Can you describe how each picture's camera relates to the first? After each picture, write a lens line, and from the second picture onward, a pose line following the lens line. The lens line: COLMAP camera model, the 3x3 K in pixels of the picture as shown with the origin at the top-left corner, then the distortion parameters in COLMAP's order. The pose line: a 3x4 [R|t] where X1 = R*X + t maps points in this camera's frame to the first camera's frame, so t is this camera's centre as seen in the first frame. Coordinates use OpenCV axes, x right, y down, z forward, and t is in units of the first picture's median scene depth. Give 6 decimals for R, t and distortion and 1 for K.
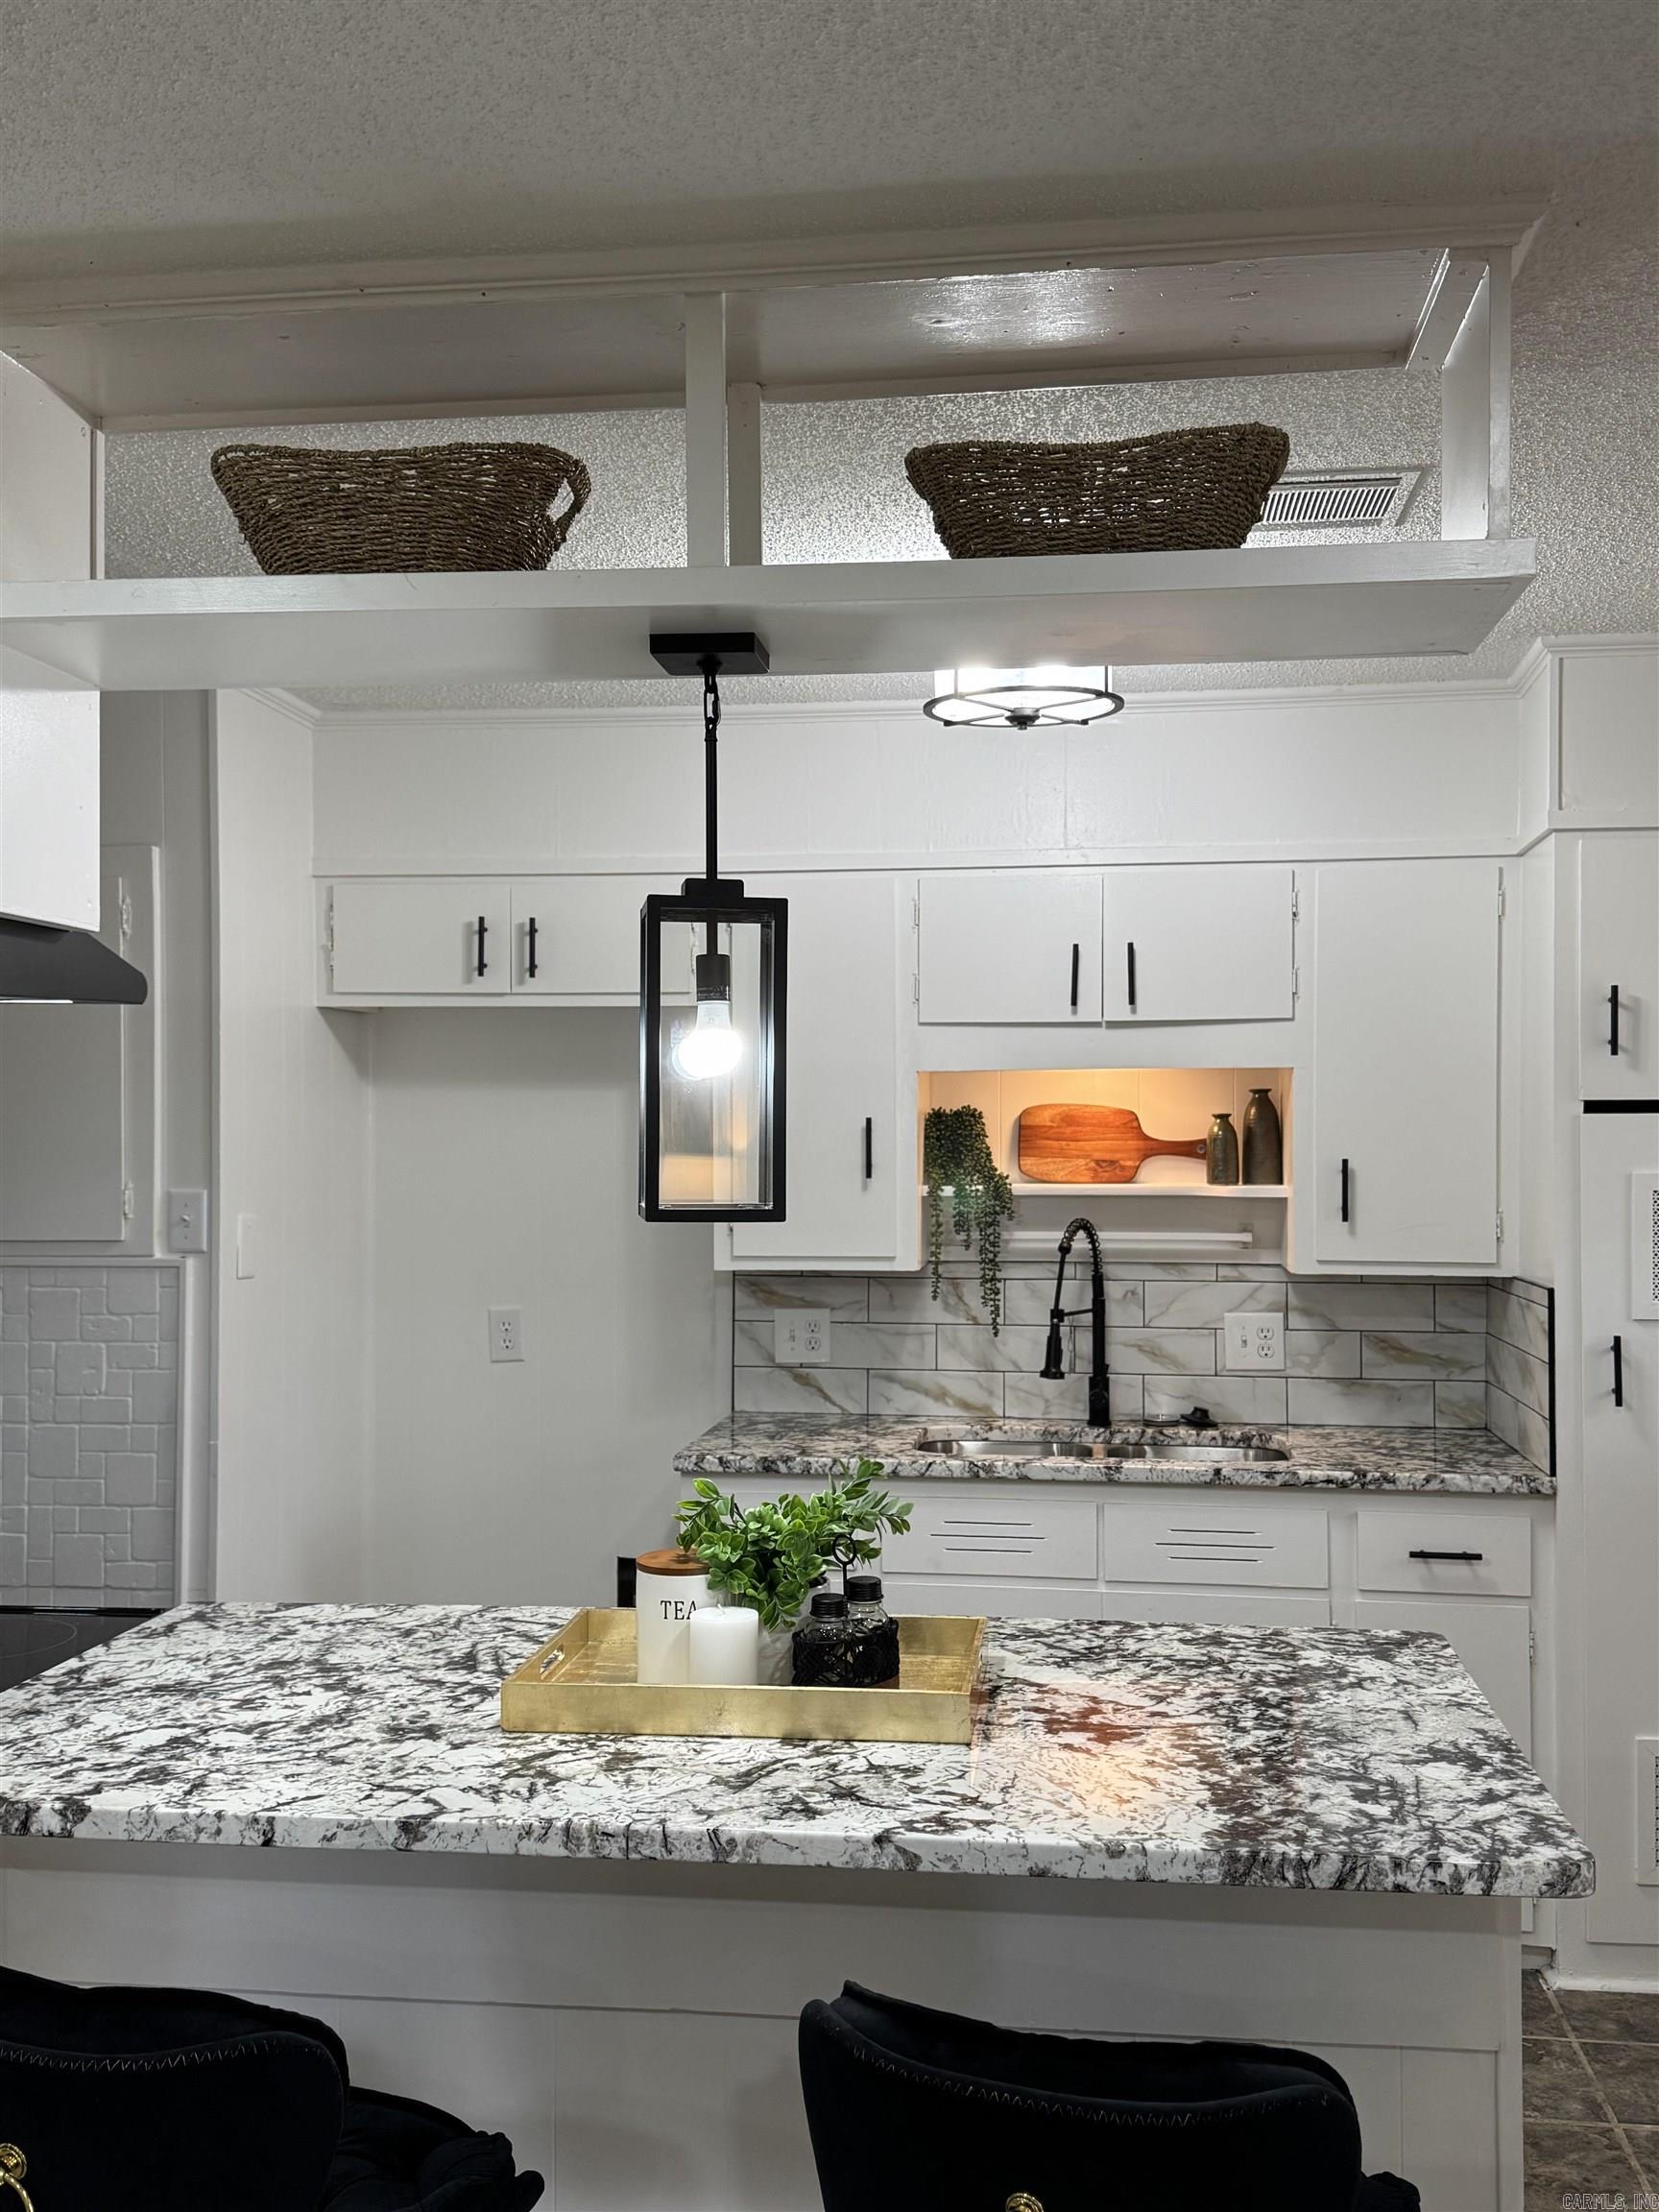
lens RADIAL K [[2066.2, 0, 831.0], [0, 2066.2, 1124.7], [0, 0, 1]] dist [0.179812, -0.380077]
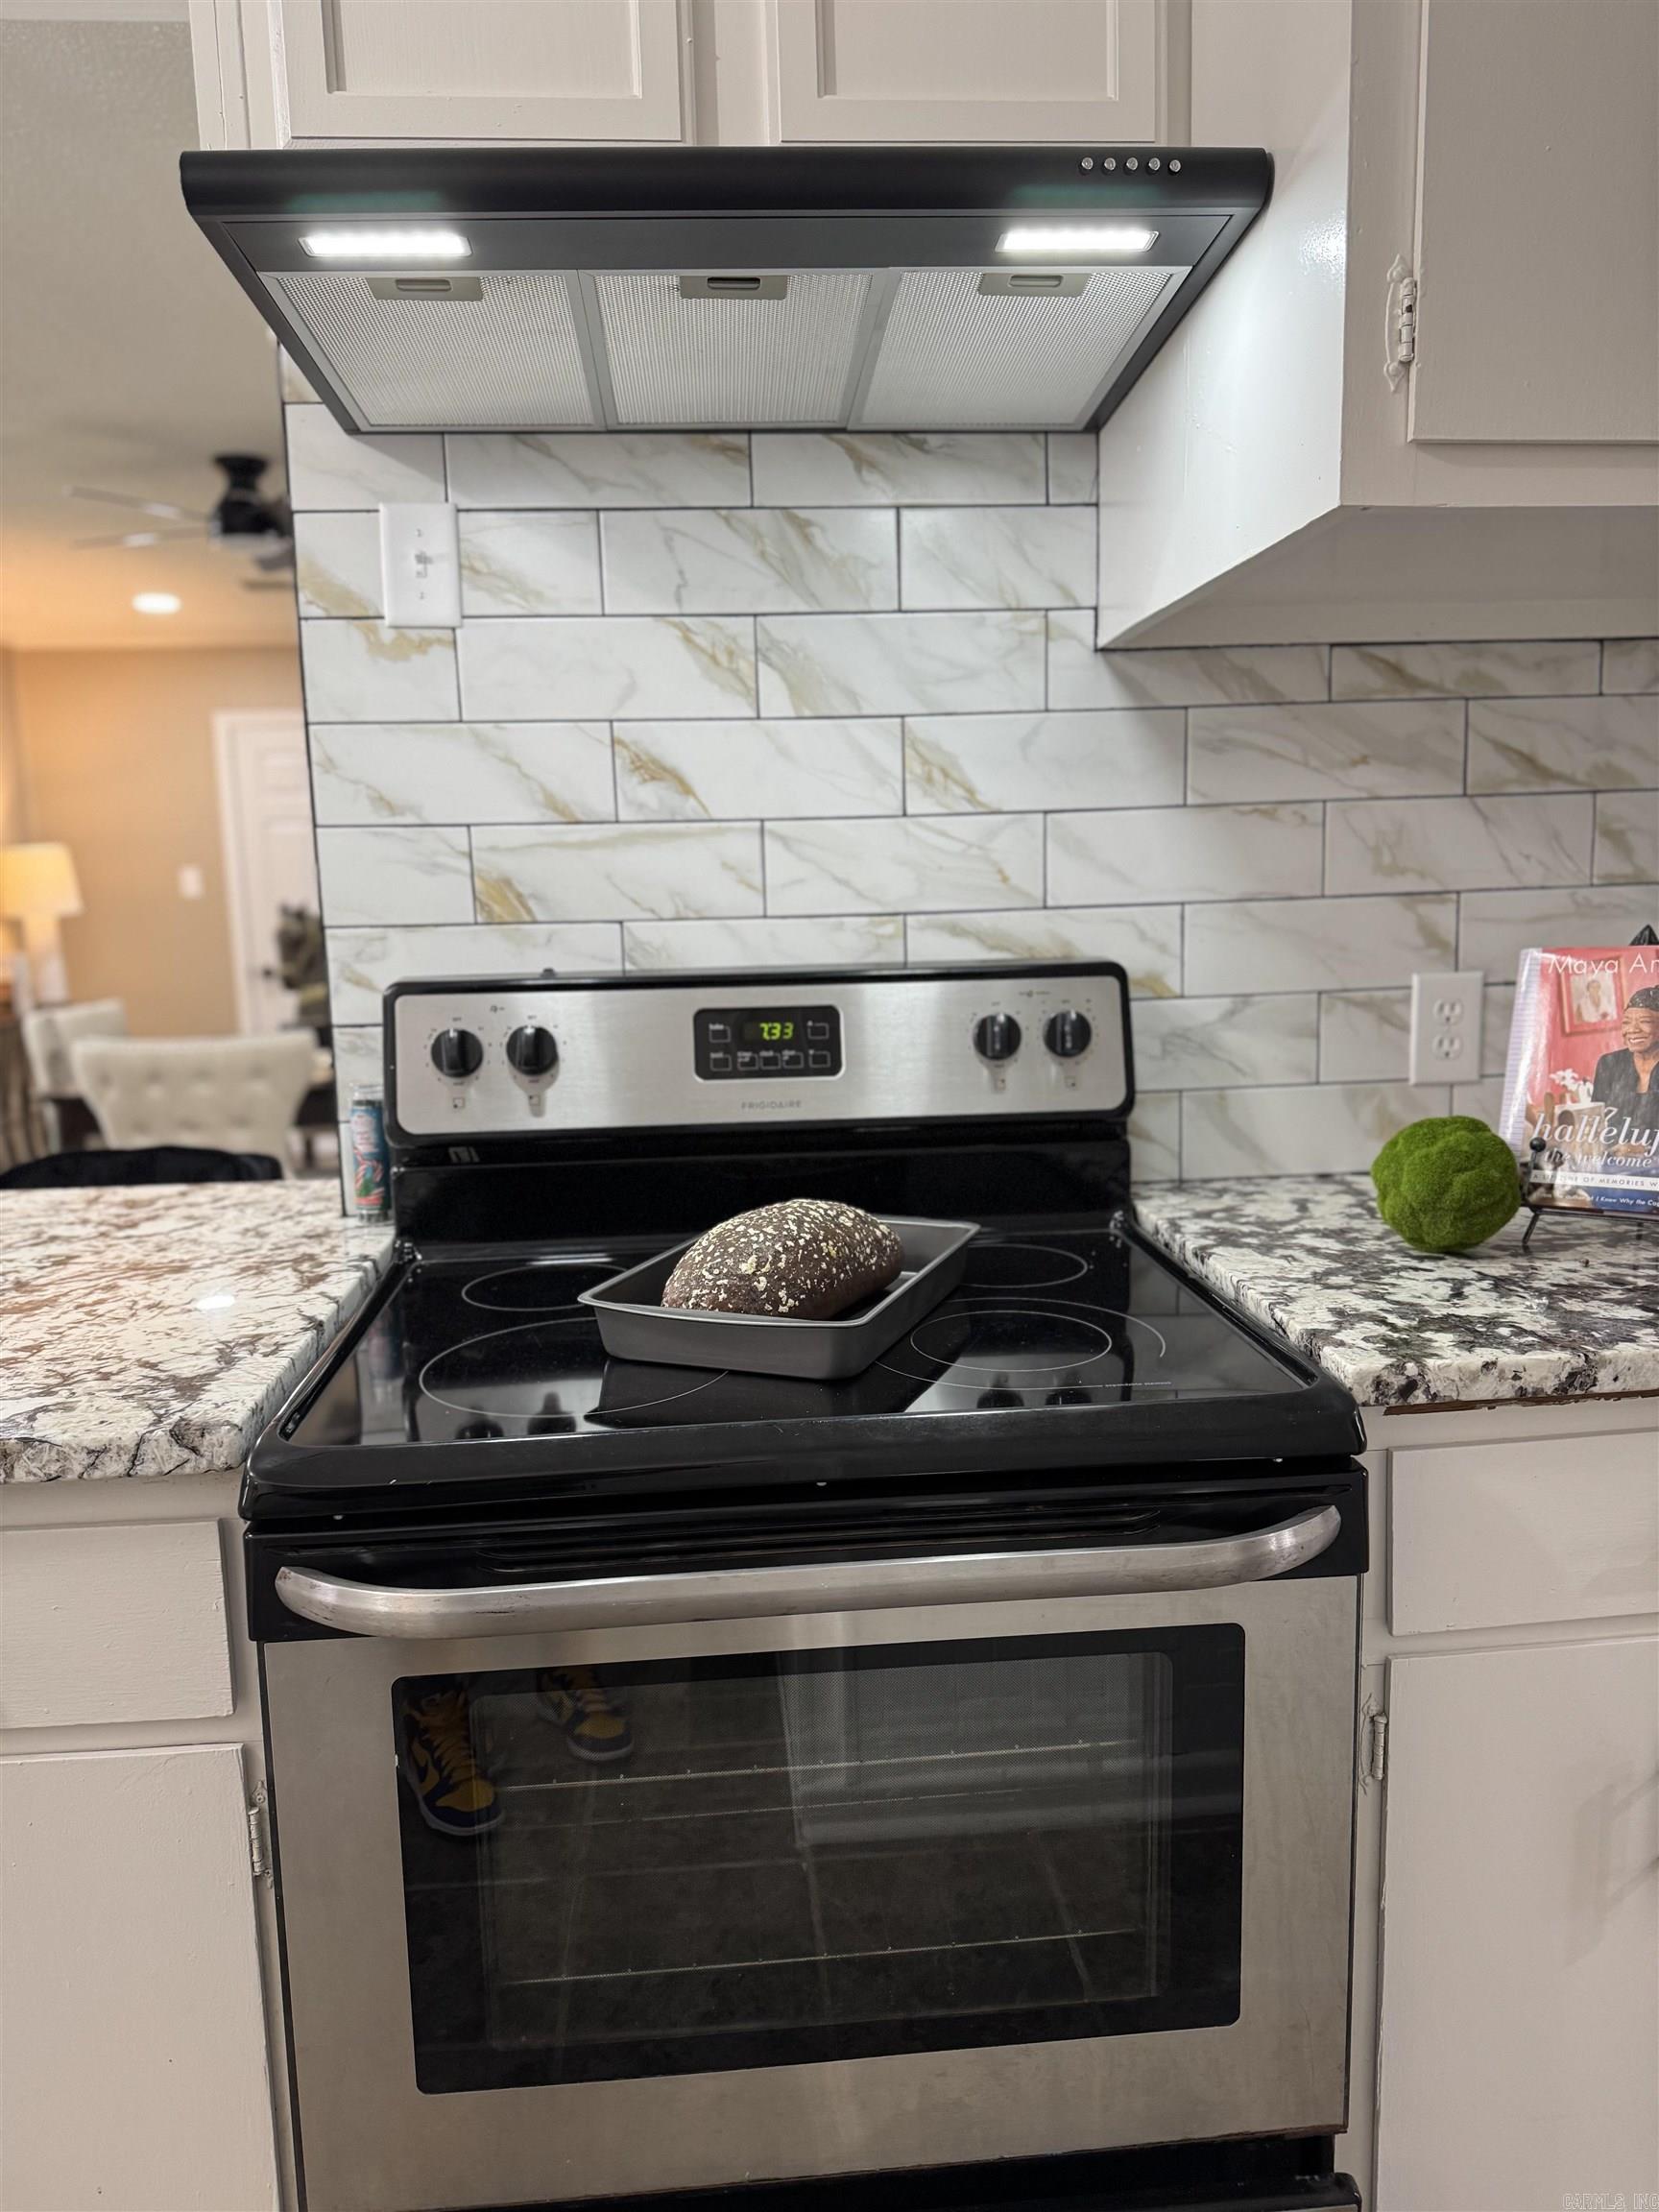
lens RADIAL K [[1550.6, 0, 833.4], [0, 1550.6, 1114.2], [0, 0, 1]] dist [0.112372, -0.195436]
pose [[-0.974654, 0.059704, -0.215603, -0.272239], [0.027946, 0.988675, 0.147448, 0.078961], [0.221965, 0.137686, -0.965285, 1.017941]]
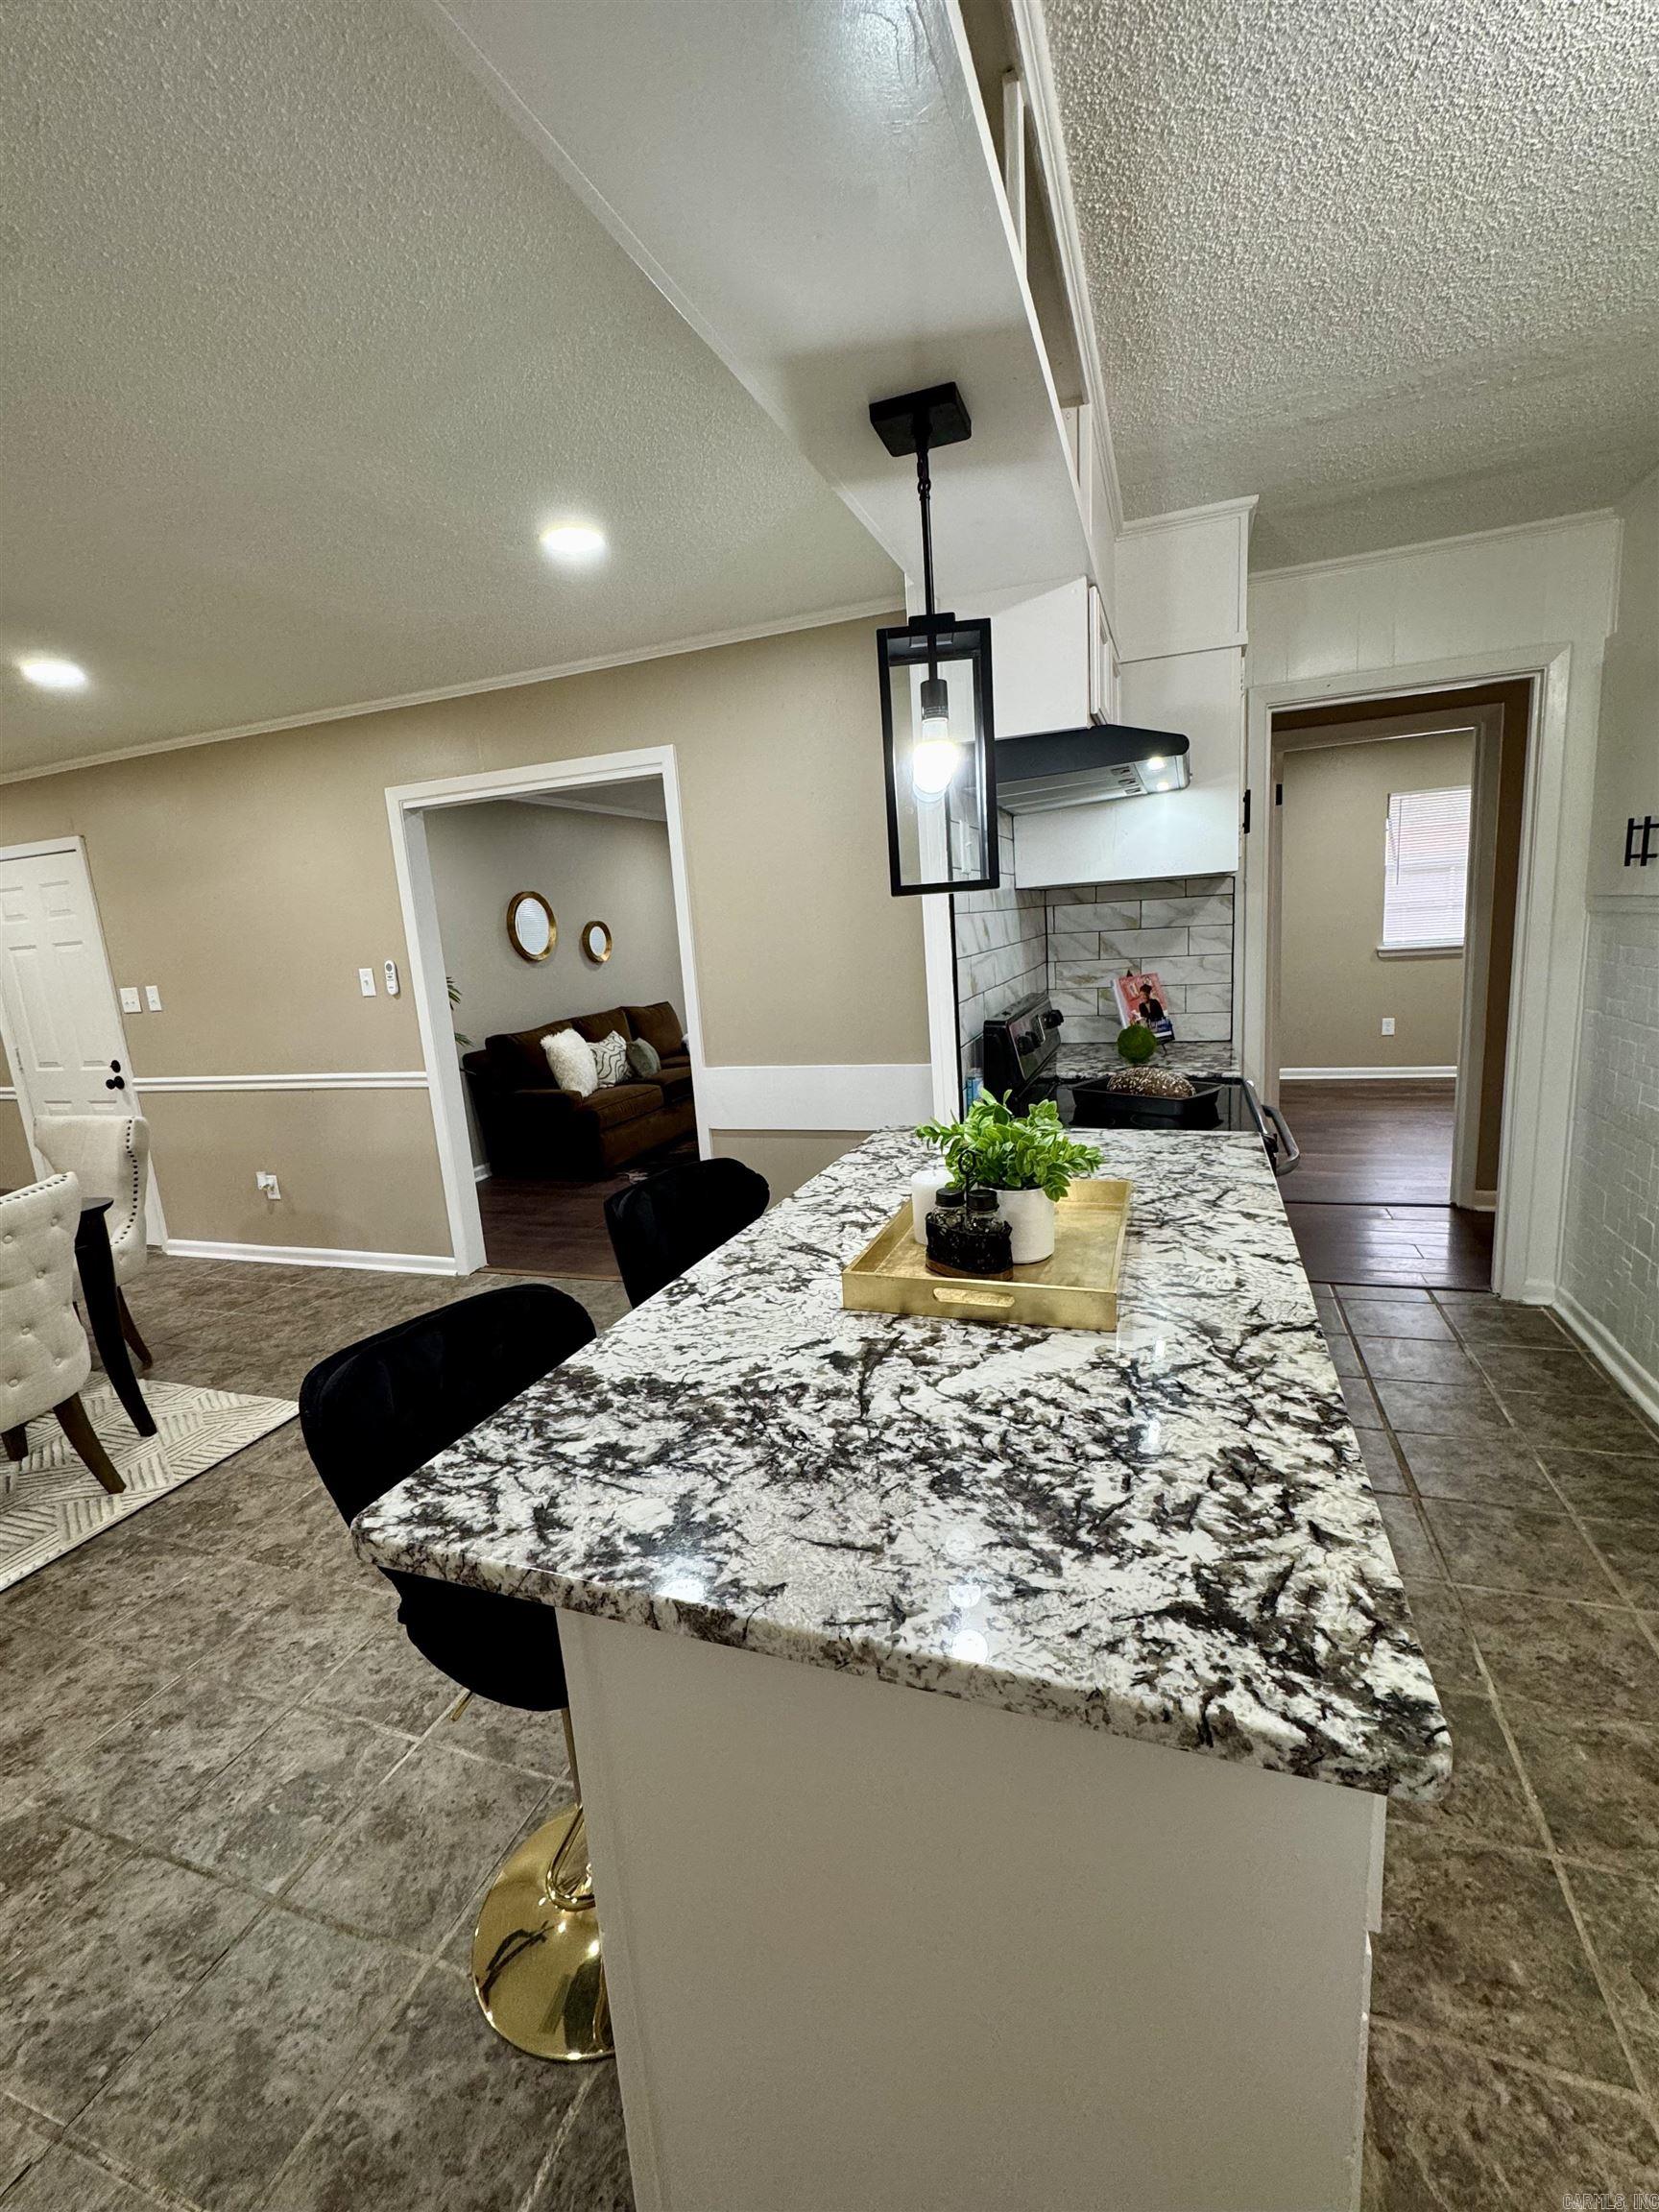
lens RADIAL K [[943.3, 0, 831.0], [0, 943.3, 1104.9], [0, 0, 1]] dist [-0.001940, 0.000000]
pose [[-0.216822, 0.201140, -0.955265, 0.333537], [0.072591, 0.979156, 0.189694, 0.034409], [0.973508, -0.028214, -0.226904, 0.628440]]
